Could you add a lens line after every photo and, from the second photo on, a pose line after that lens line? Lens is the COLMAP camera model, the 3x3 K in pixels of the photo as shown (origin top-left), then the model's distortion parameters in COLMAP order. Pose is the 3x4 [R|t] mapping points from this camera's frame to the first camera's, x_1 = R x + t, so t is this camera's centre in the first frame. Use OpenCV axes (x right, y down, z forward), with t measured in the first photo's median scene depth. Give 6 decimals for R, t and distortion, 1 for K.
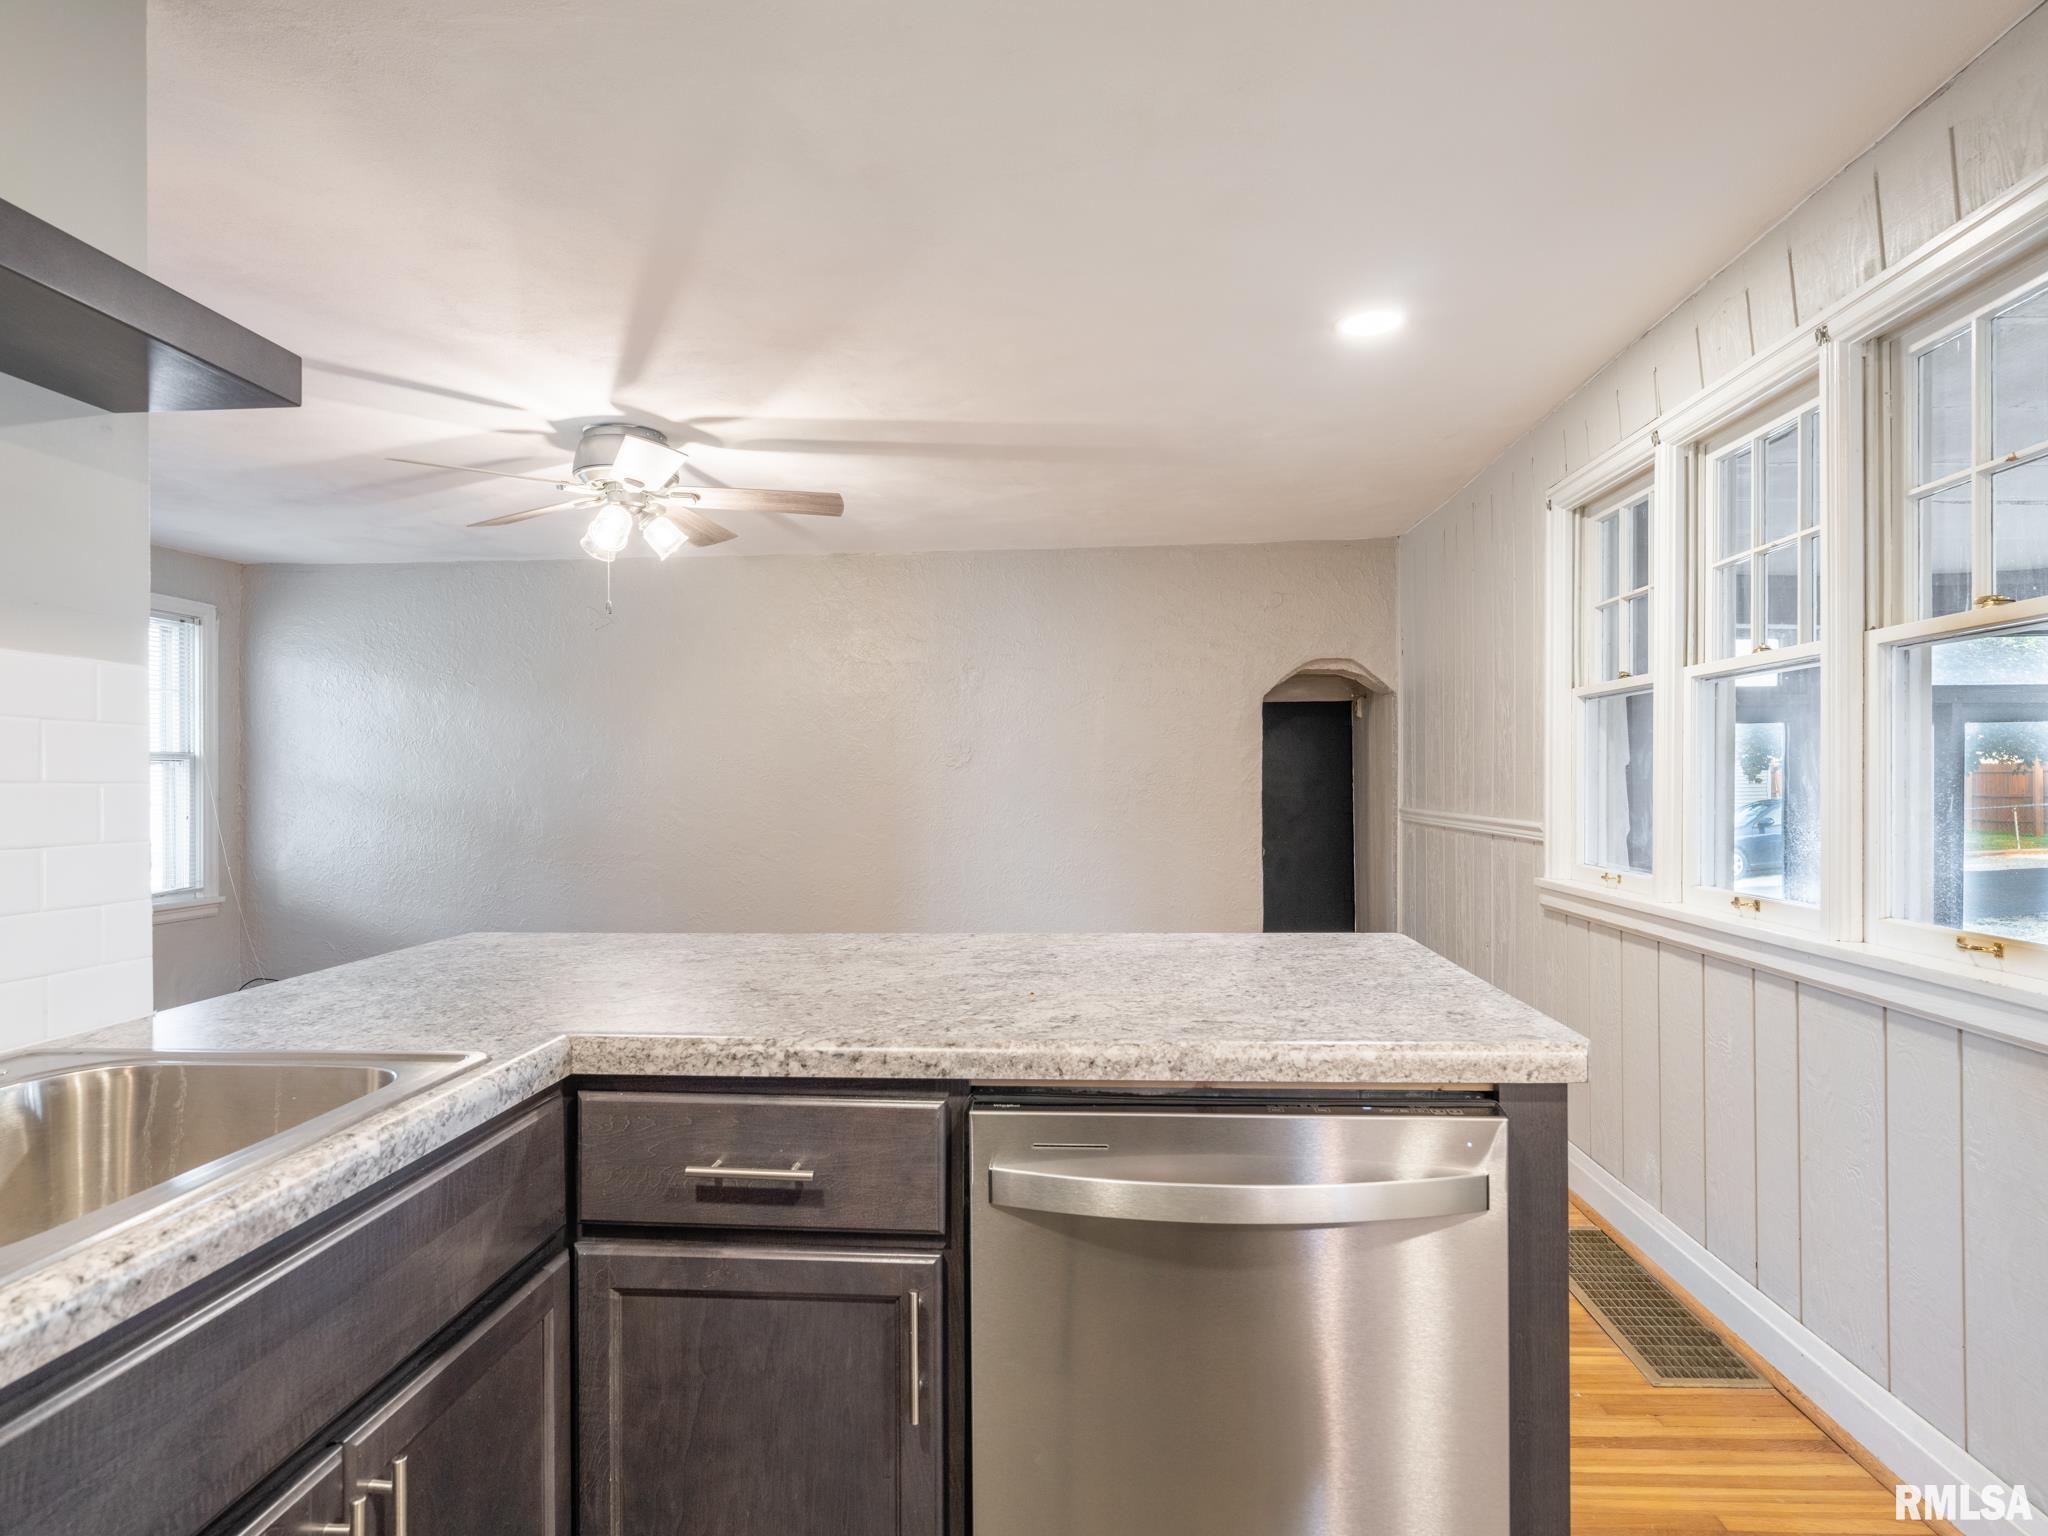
lens RADIAL K [[1134.7, 0, 1034.0], [0, 1134.7, 775.0], [0, 0, 1]] dist [0.004283, -0.003773]
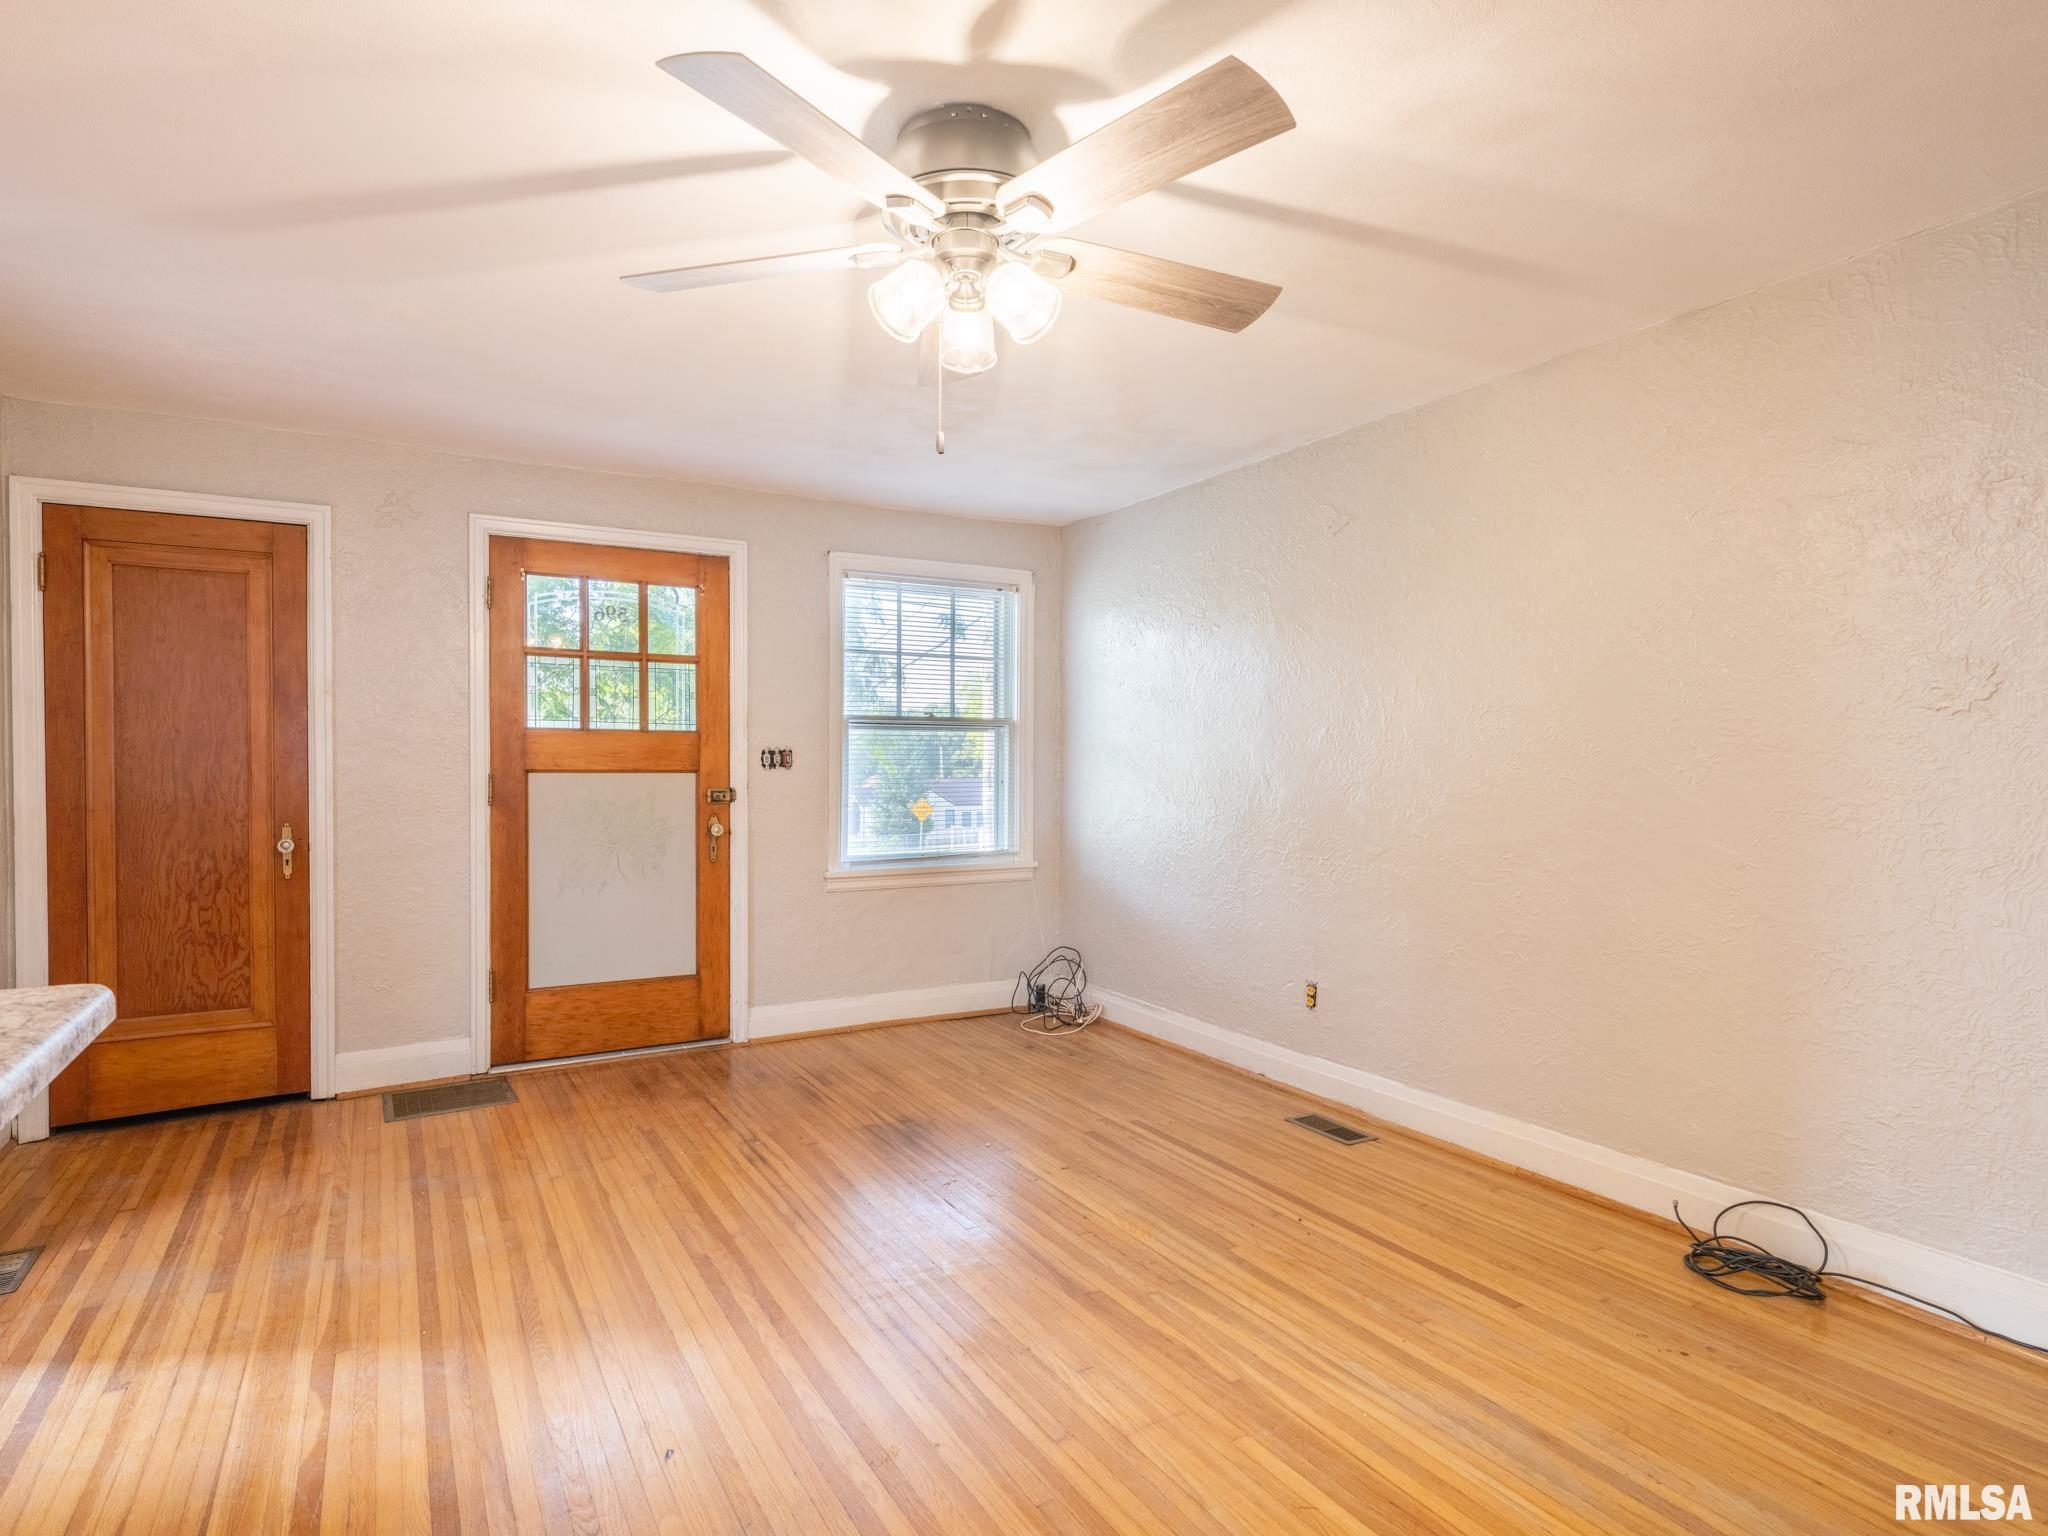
lens RADIAL K [[1102.9, 0, 1019.4], [0, 1102.9, 774.3], [0, 0, 1]] dist [0.004130, -0.003105]
pose [[0.555247, 0.019211, -0.831464, 0.351077], [-0.003162, 0.999775, 0.020988, 0.038982], [0.831679, -0.009024, 0.555183, 1.830897]]
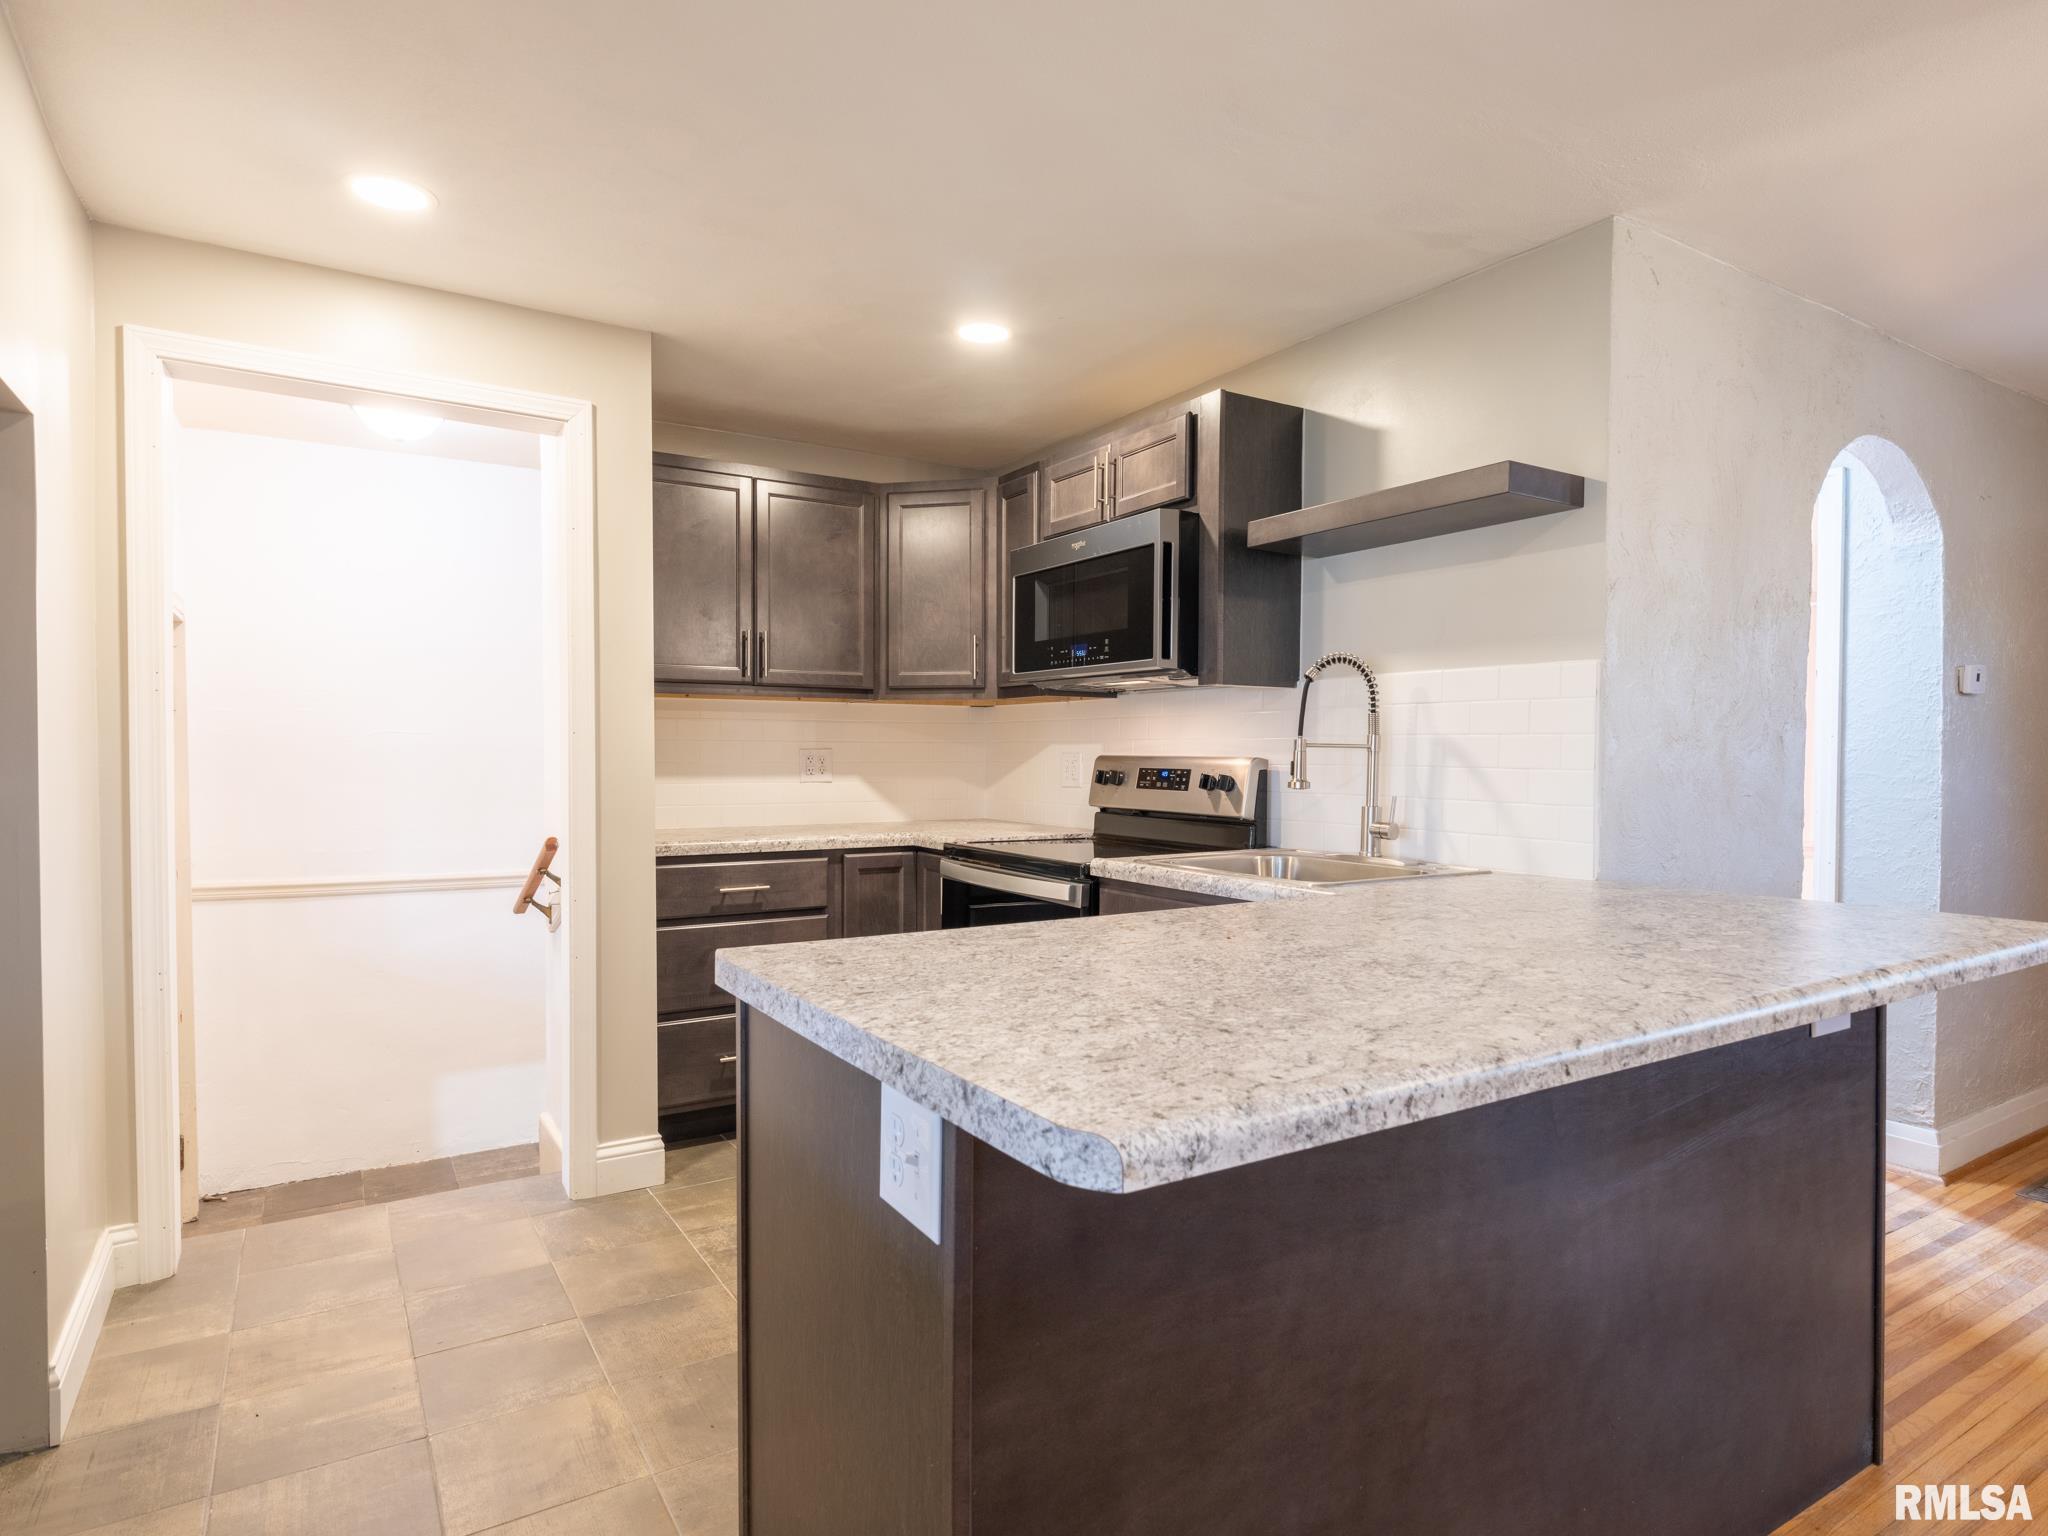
lens RADIAL K [[1121.9, 0, 1034.0], [0, 1121.9, 773.3], [0, 0, 1]] dist [0.002603, -0.002755]
pose [[-0.811276, 0.016118, -0.584441, 0.858426], [0.005715, 0.999791, 0.019640, 0.030906], [0.584636, 0.012594, -0.811198, 2.032748]]
